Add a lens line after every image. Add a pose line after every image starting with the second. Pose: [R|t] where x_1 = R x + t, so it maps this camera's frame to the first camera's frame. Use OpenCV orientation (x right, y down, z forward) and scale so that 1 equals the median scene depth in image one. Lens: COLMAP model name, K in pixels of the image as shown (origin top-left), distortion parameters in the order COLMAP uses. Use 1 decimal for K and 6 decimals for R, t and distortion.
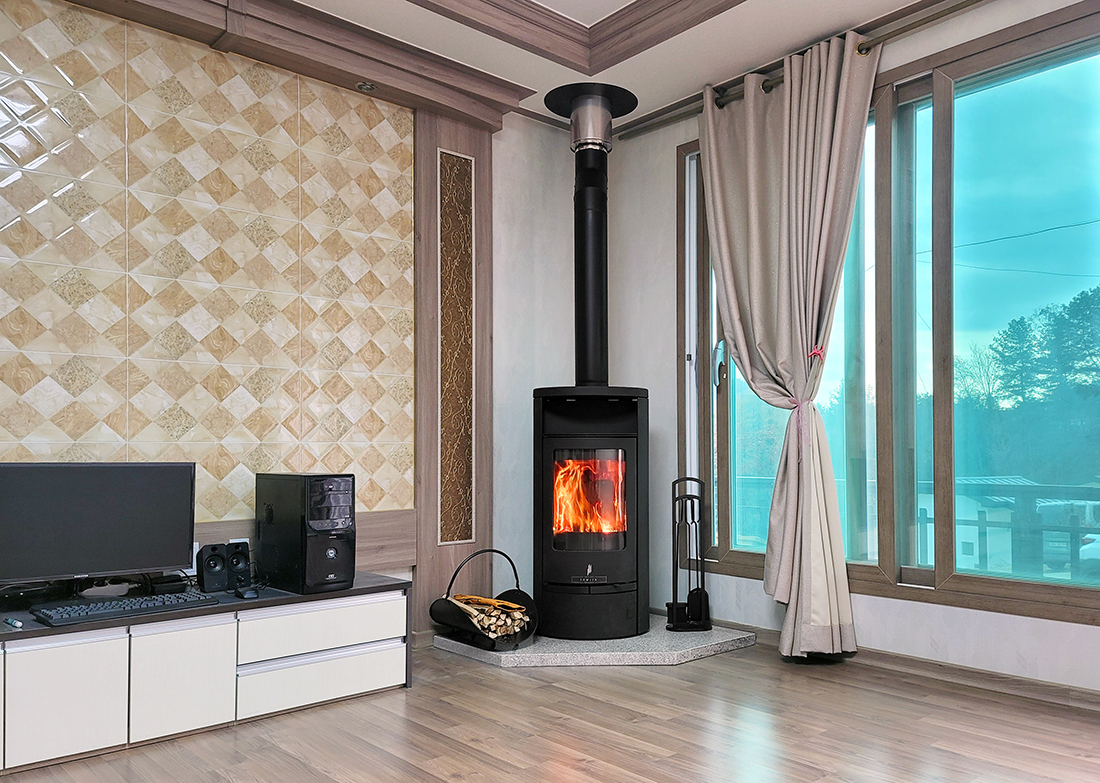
lens RADIAL K [[832.4, 0, 630.9], [0, 832.4, 426.1], [0, 0, 1]] dist [0.024124, -0.001485]
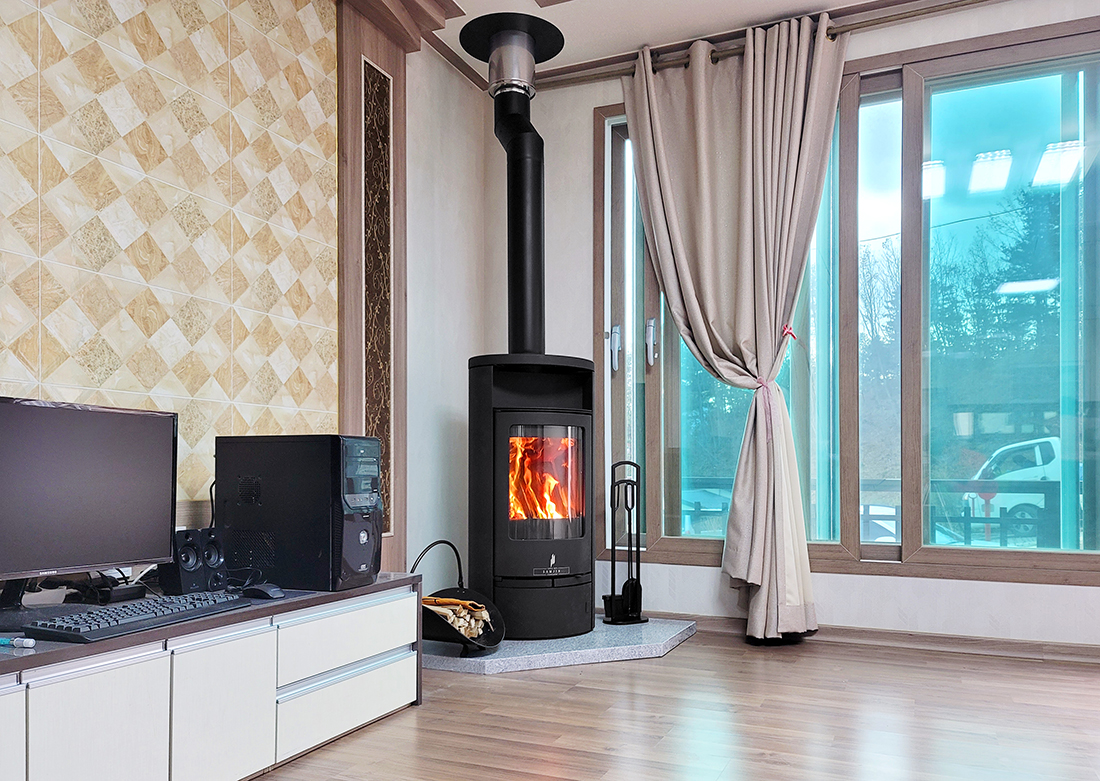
lens RADIAL K [[838.4, 0, 546.8], [0, 838.4, 449.5], [0, 0, 1]] dist [0.033249, 0.004123]
pose [[0.923036, 0.014484, 0.384442, -0.404958], [-0.014645, 0.999890, -0.002507, 0.057122], [-0.384436, -0.003316, 0.923146, 0.175900]]
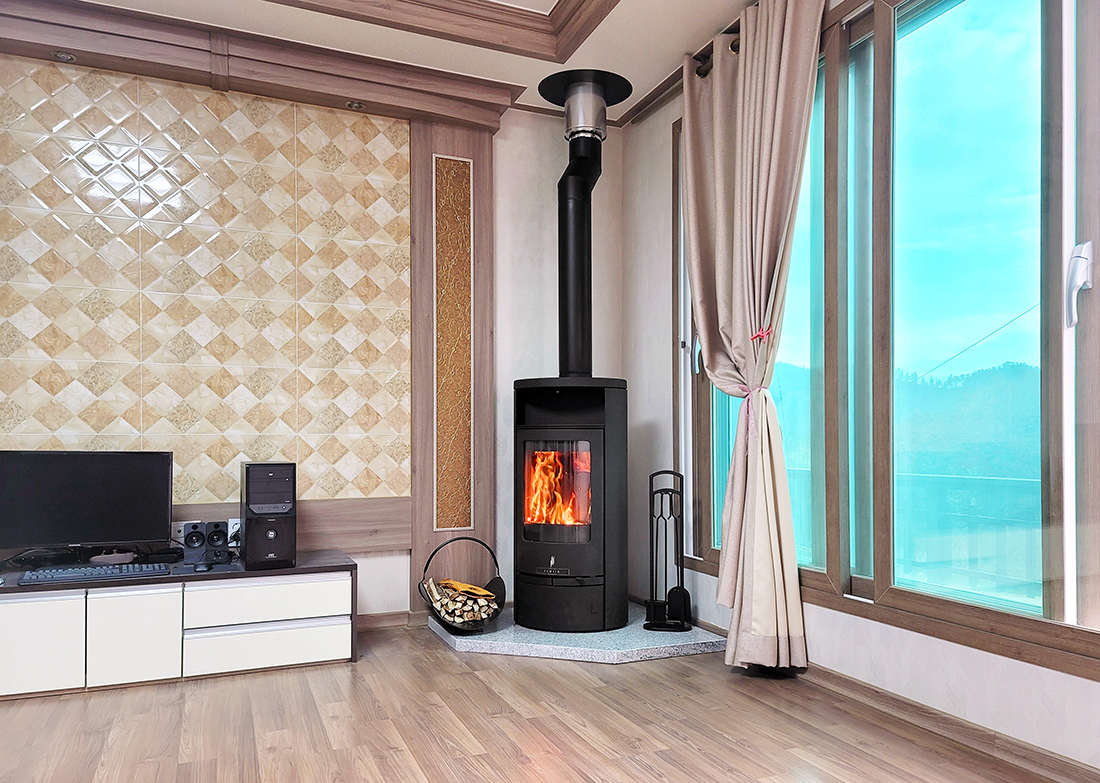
lens RADIAL K [[816.0, 0, 605.5], [0, 816.0, 429.0], [0, 0, 1]] dist [0.024155, -0.002308]
pose [[0.945979, -0.002400, -0.324219, 0.330439], [0.007111, 0.999886, 0.013349, 0.000939], [0.324149, -0.014933, 0.945888, 0.096439]]
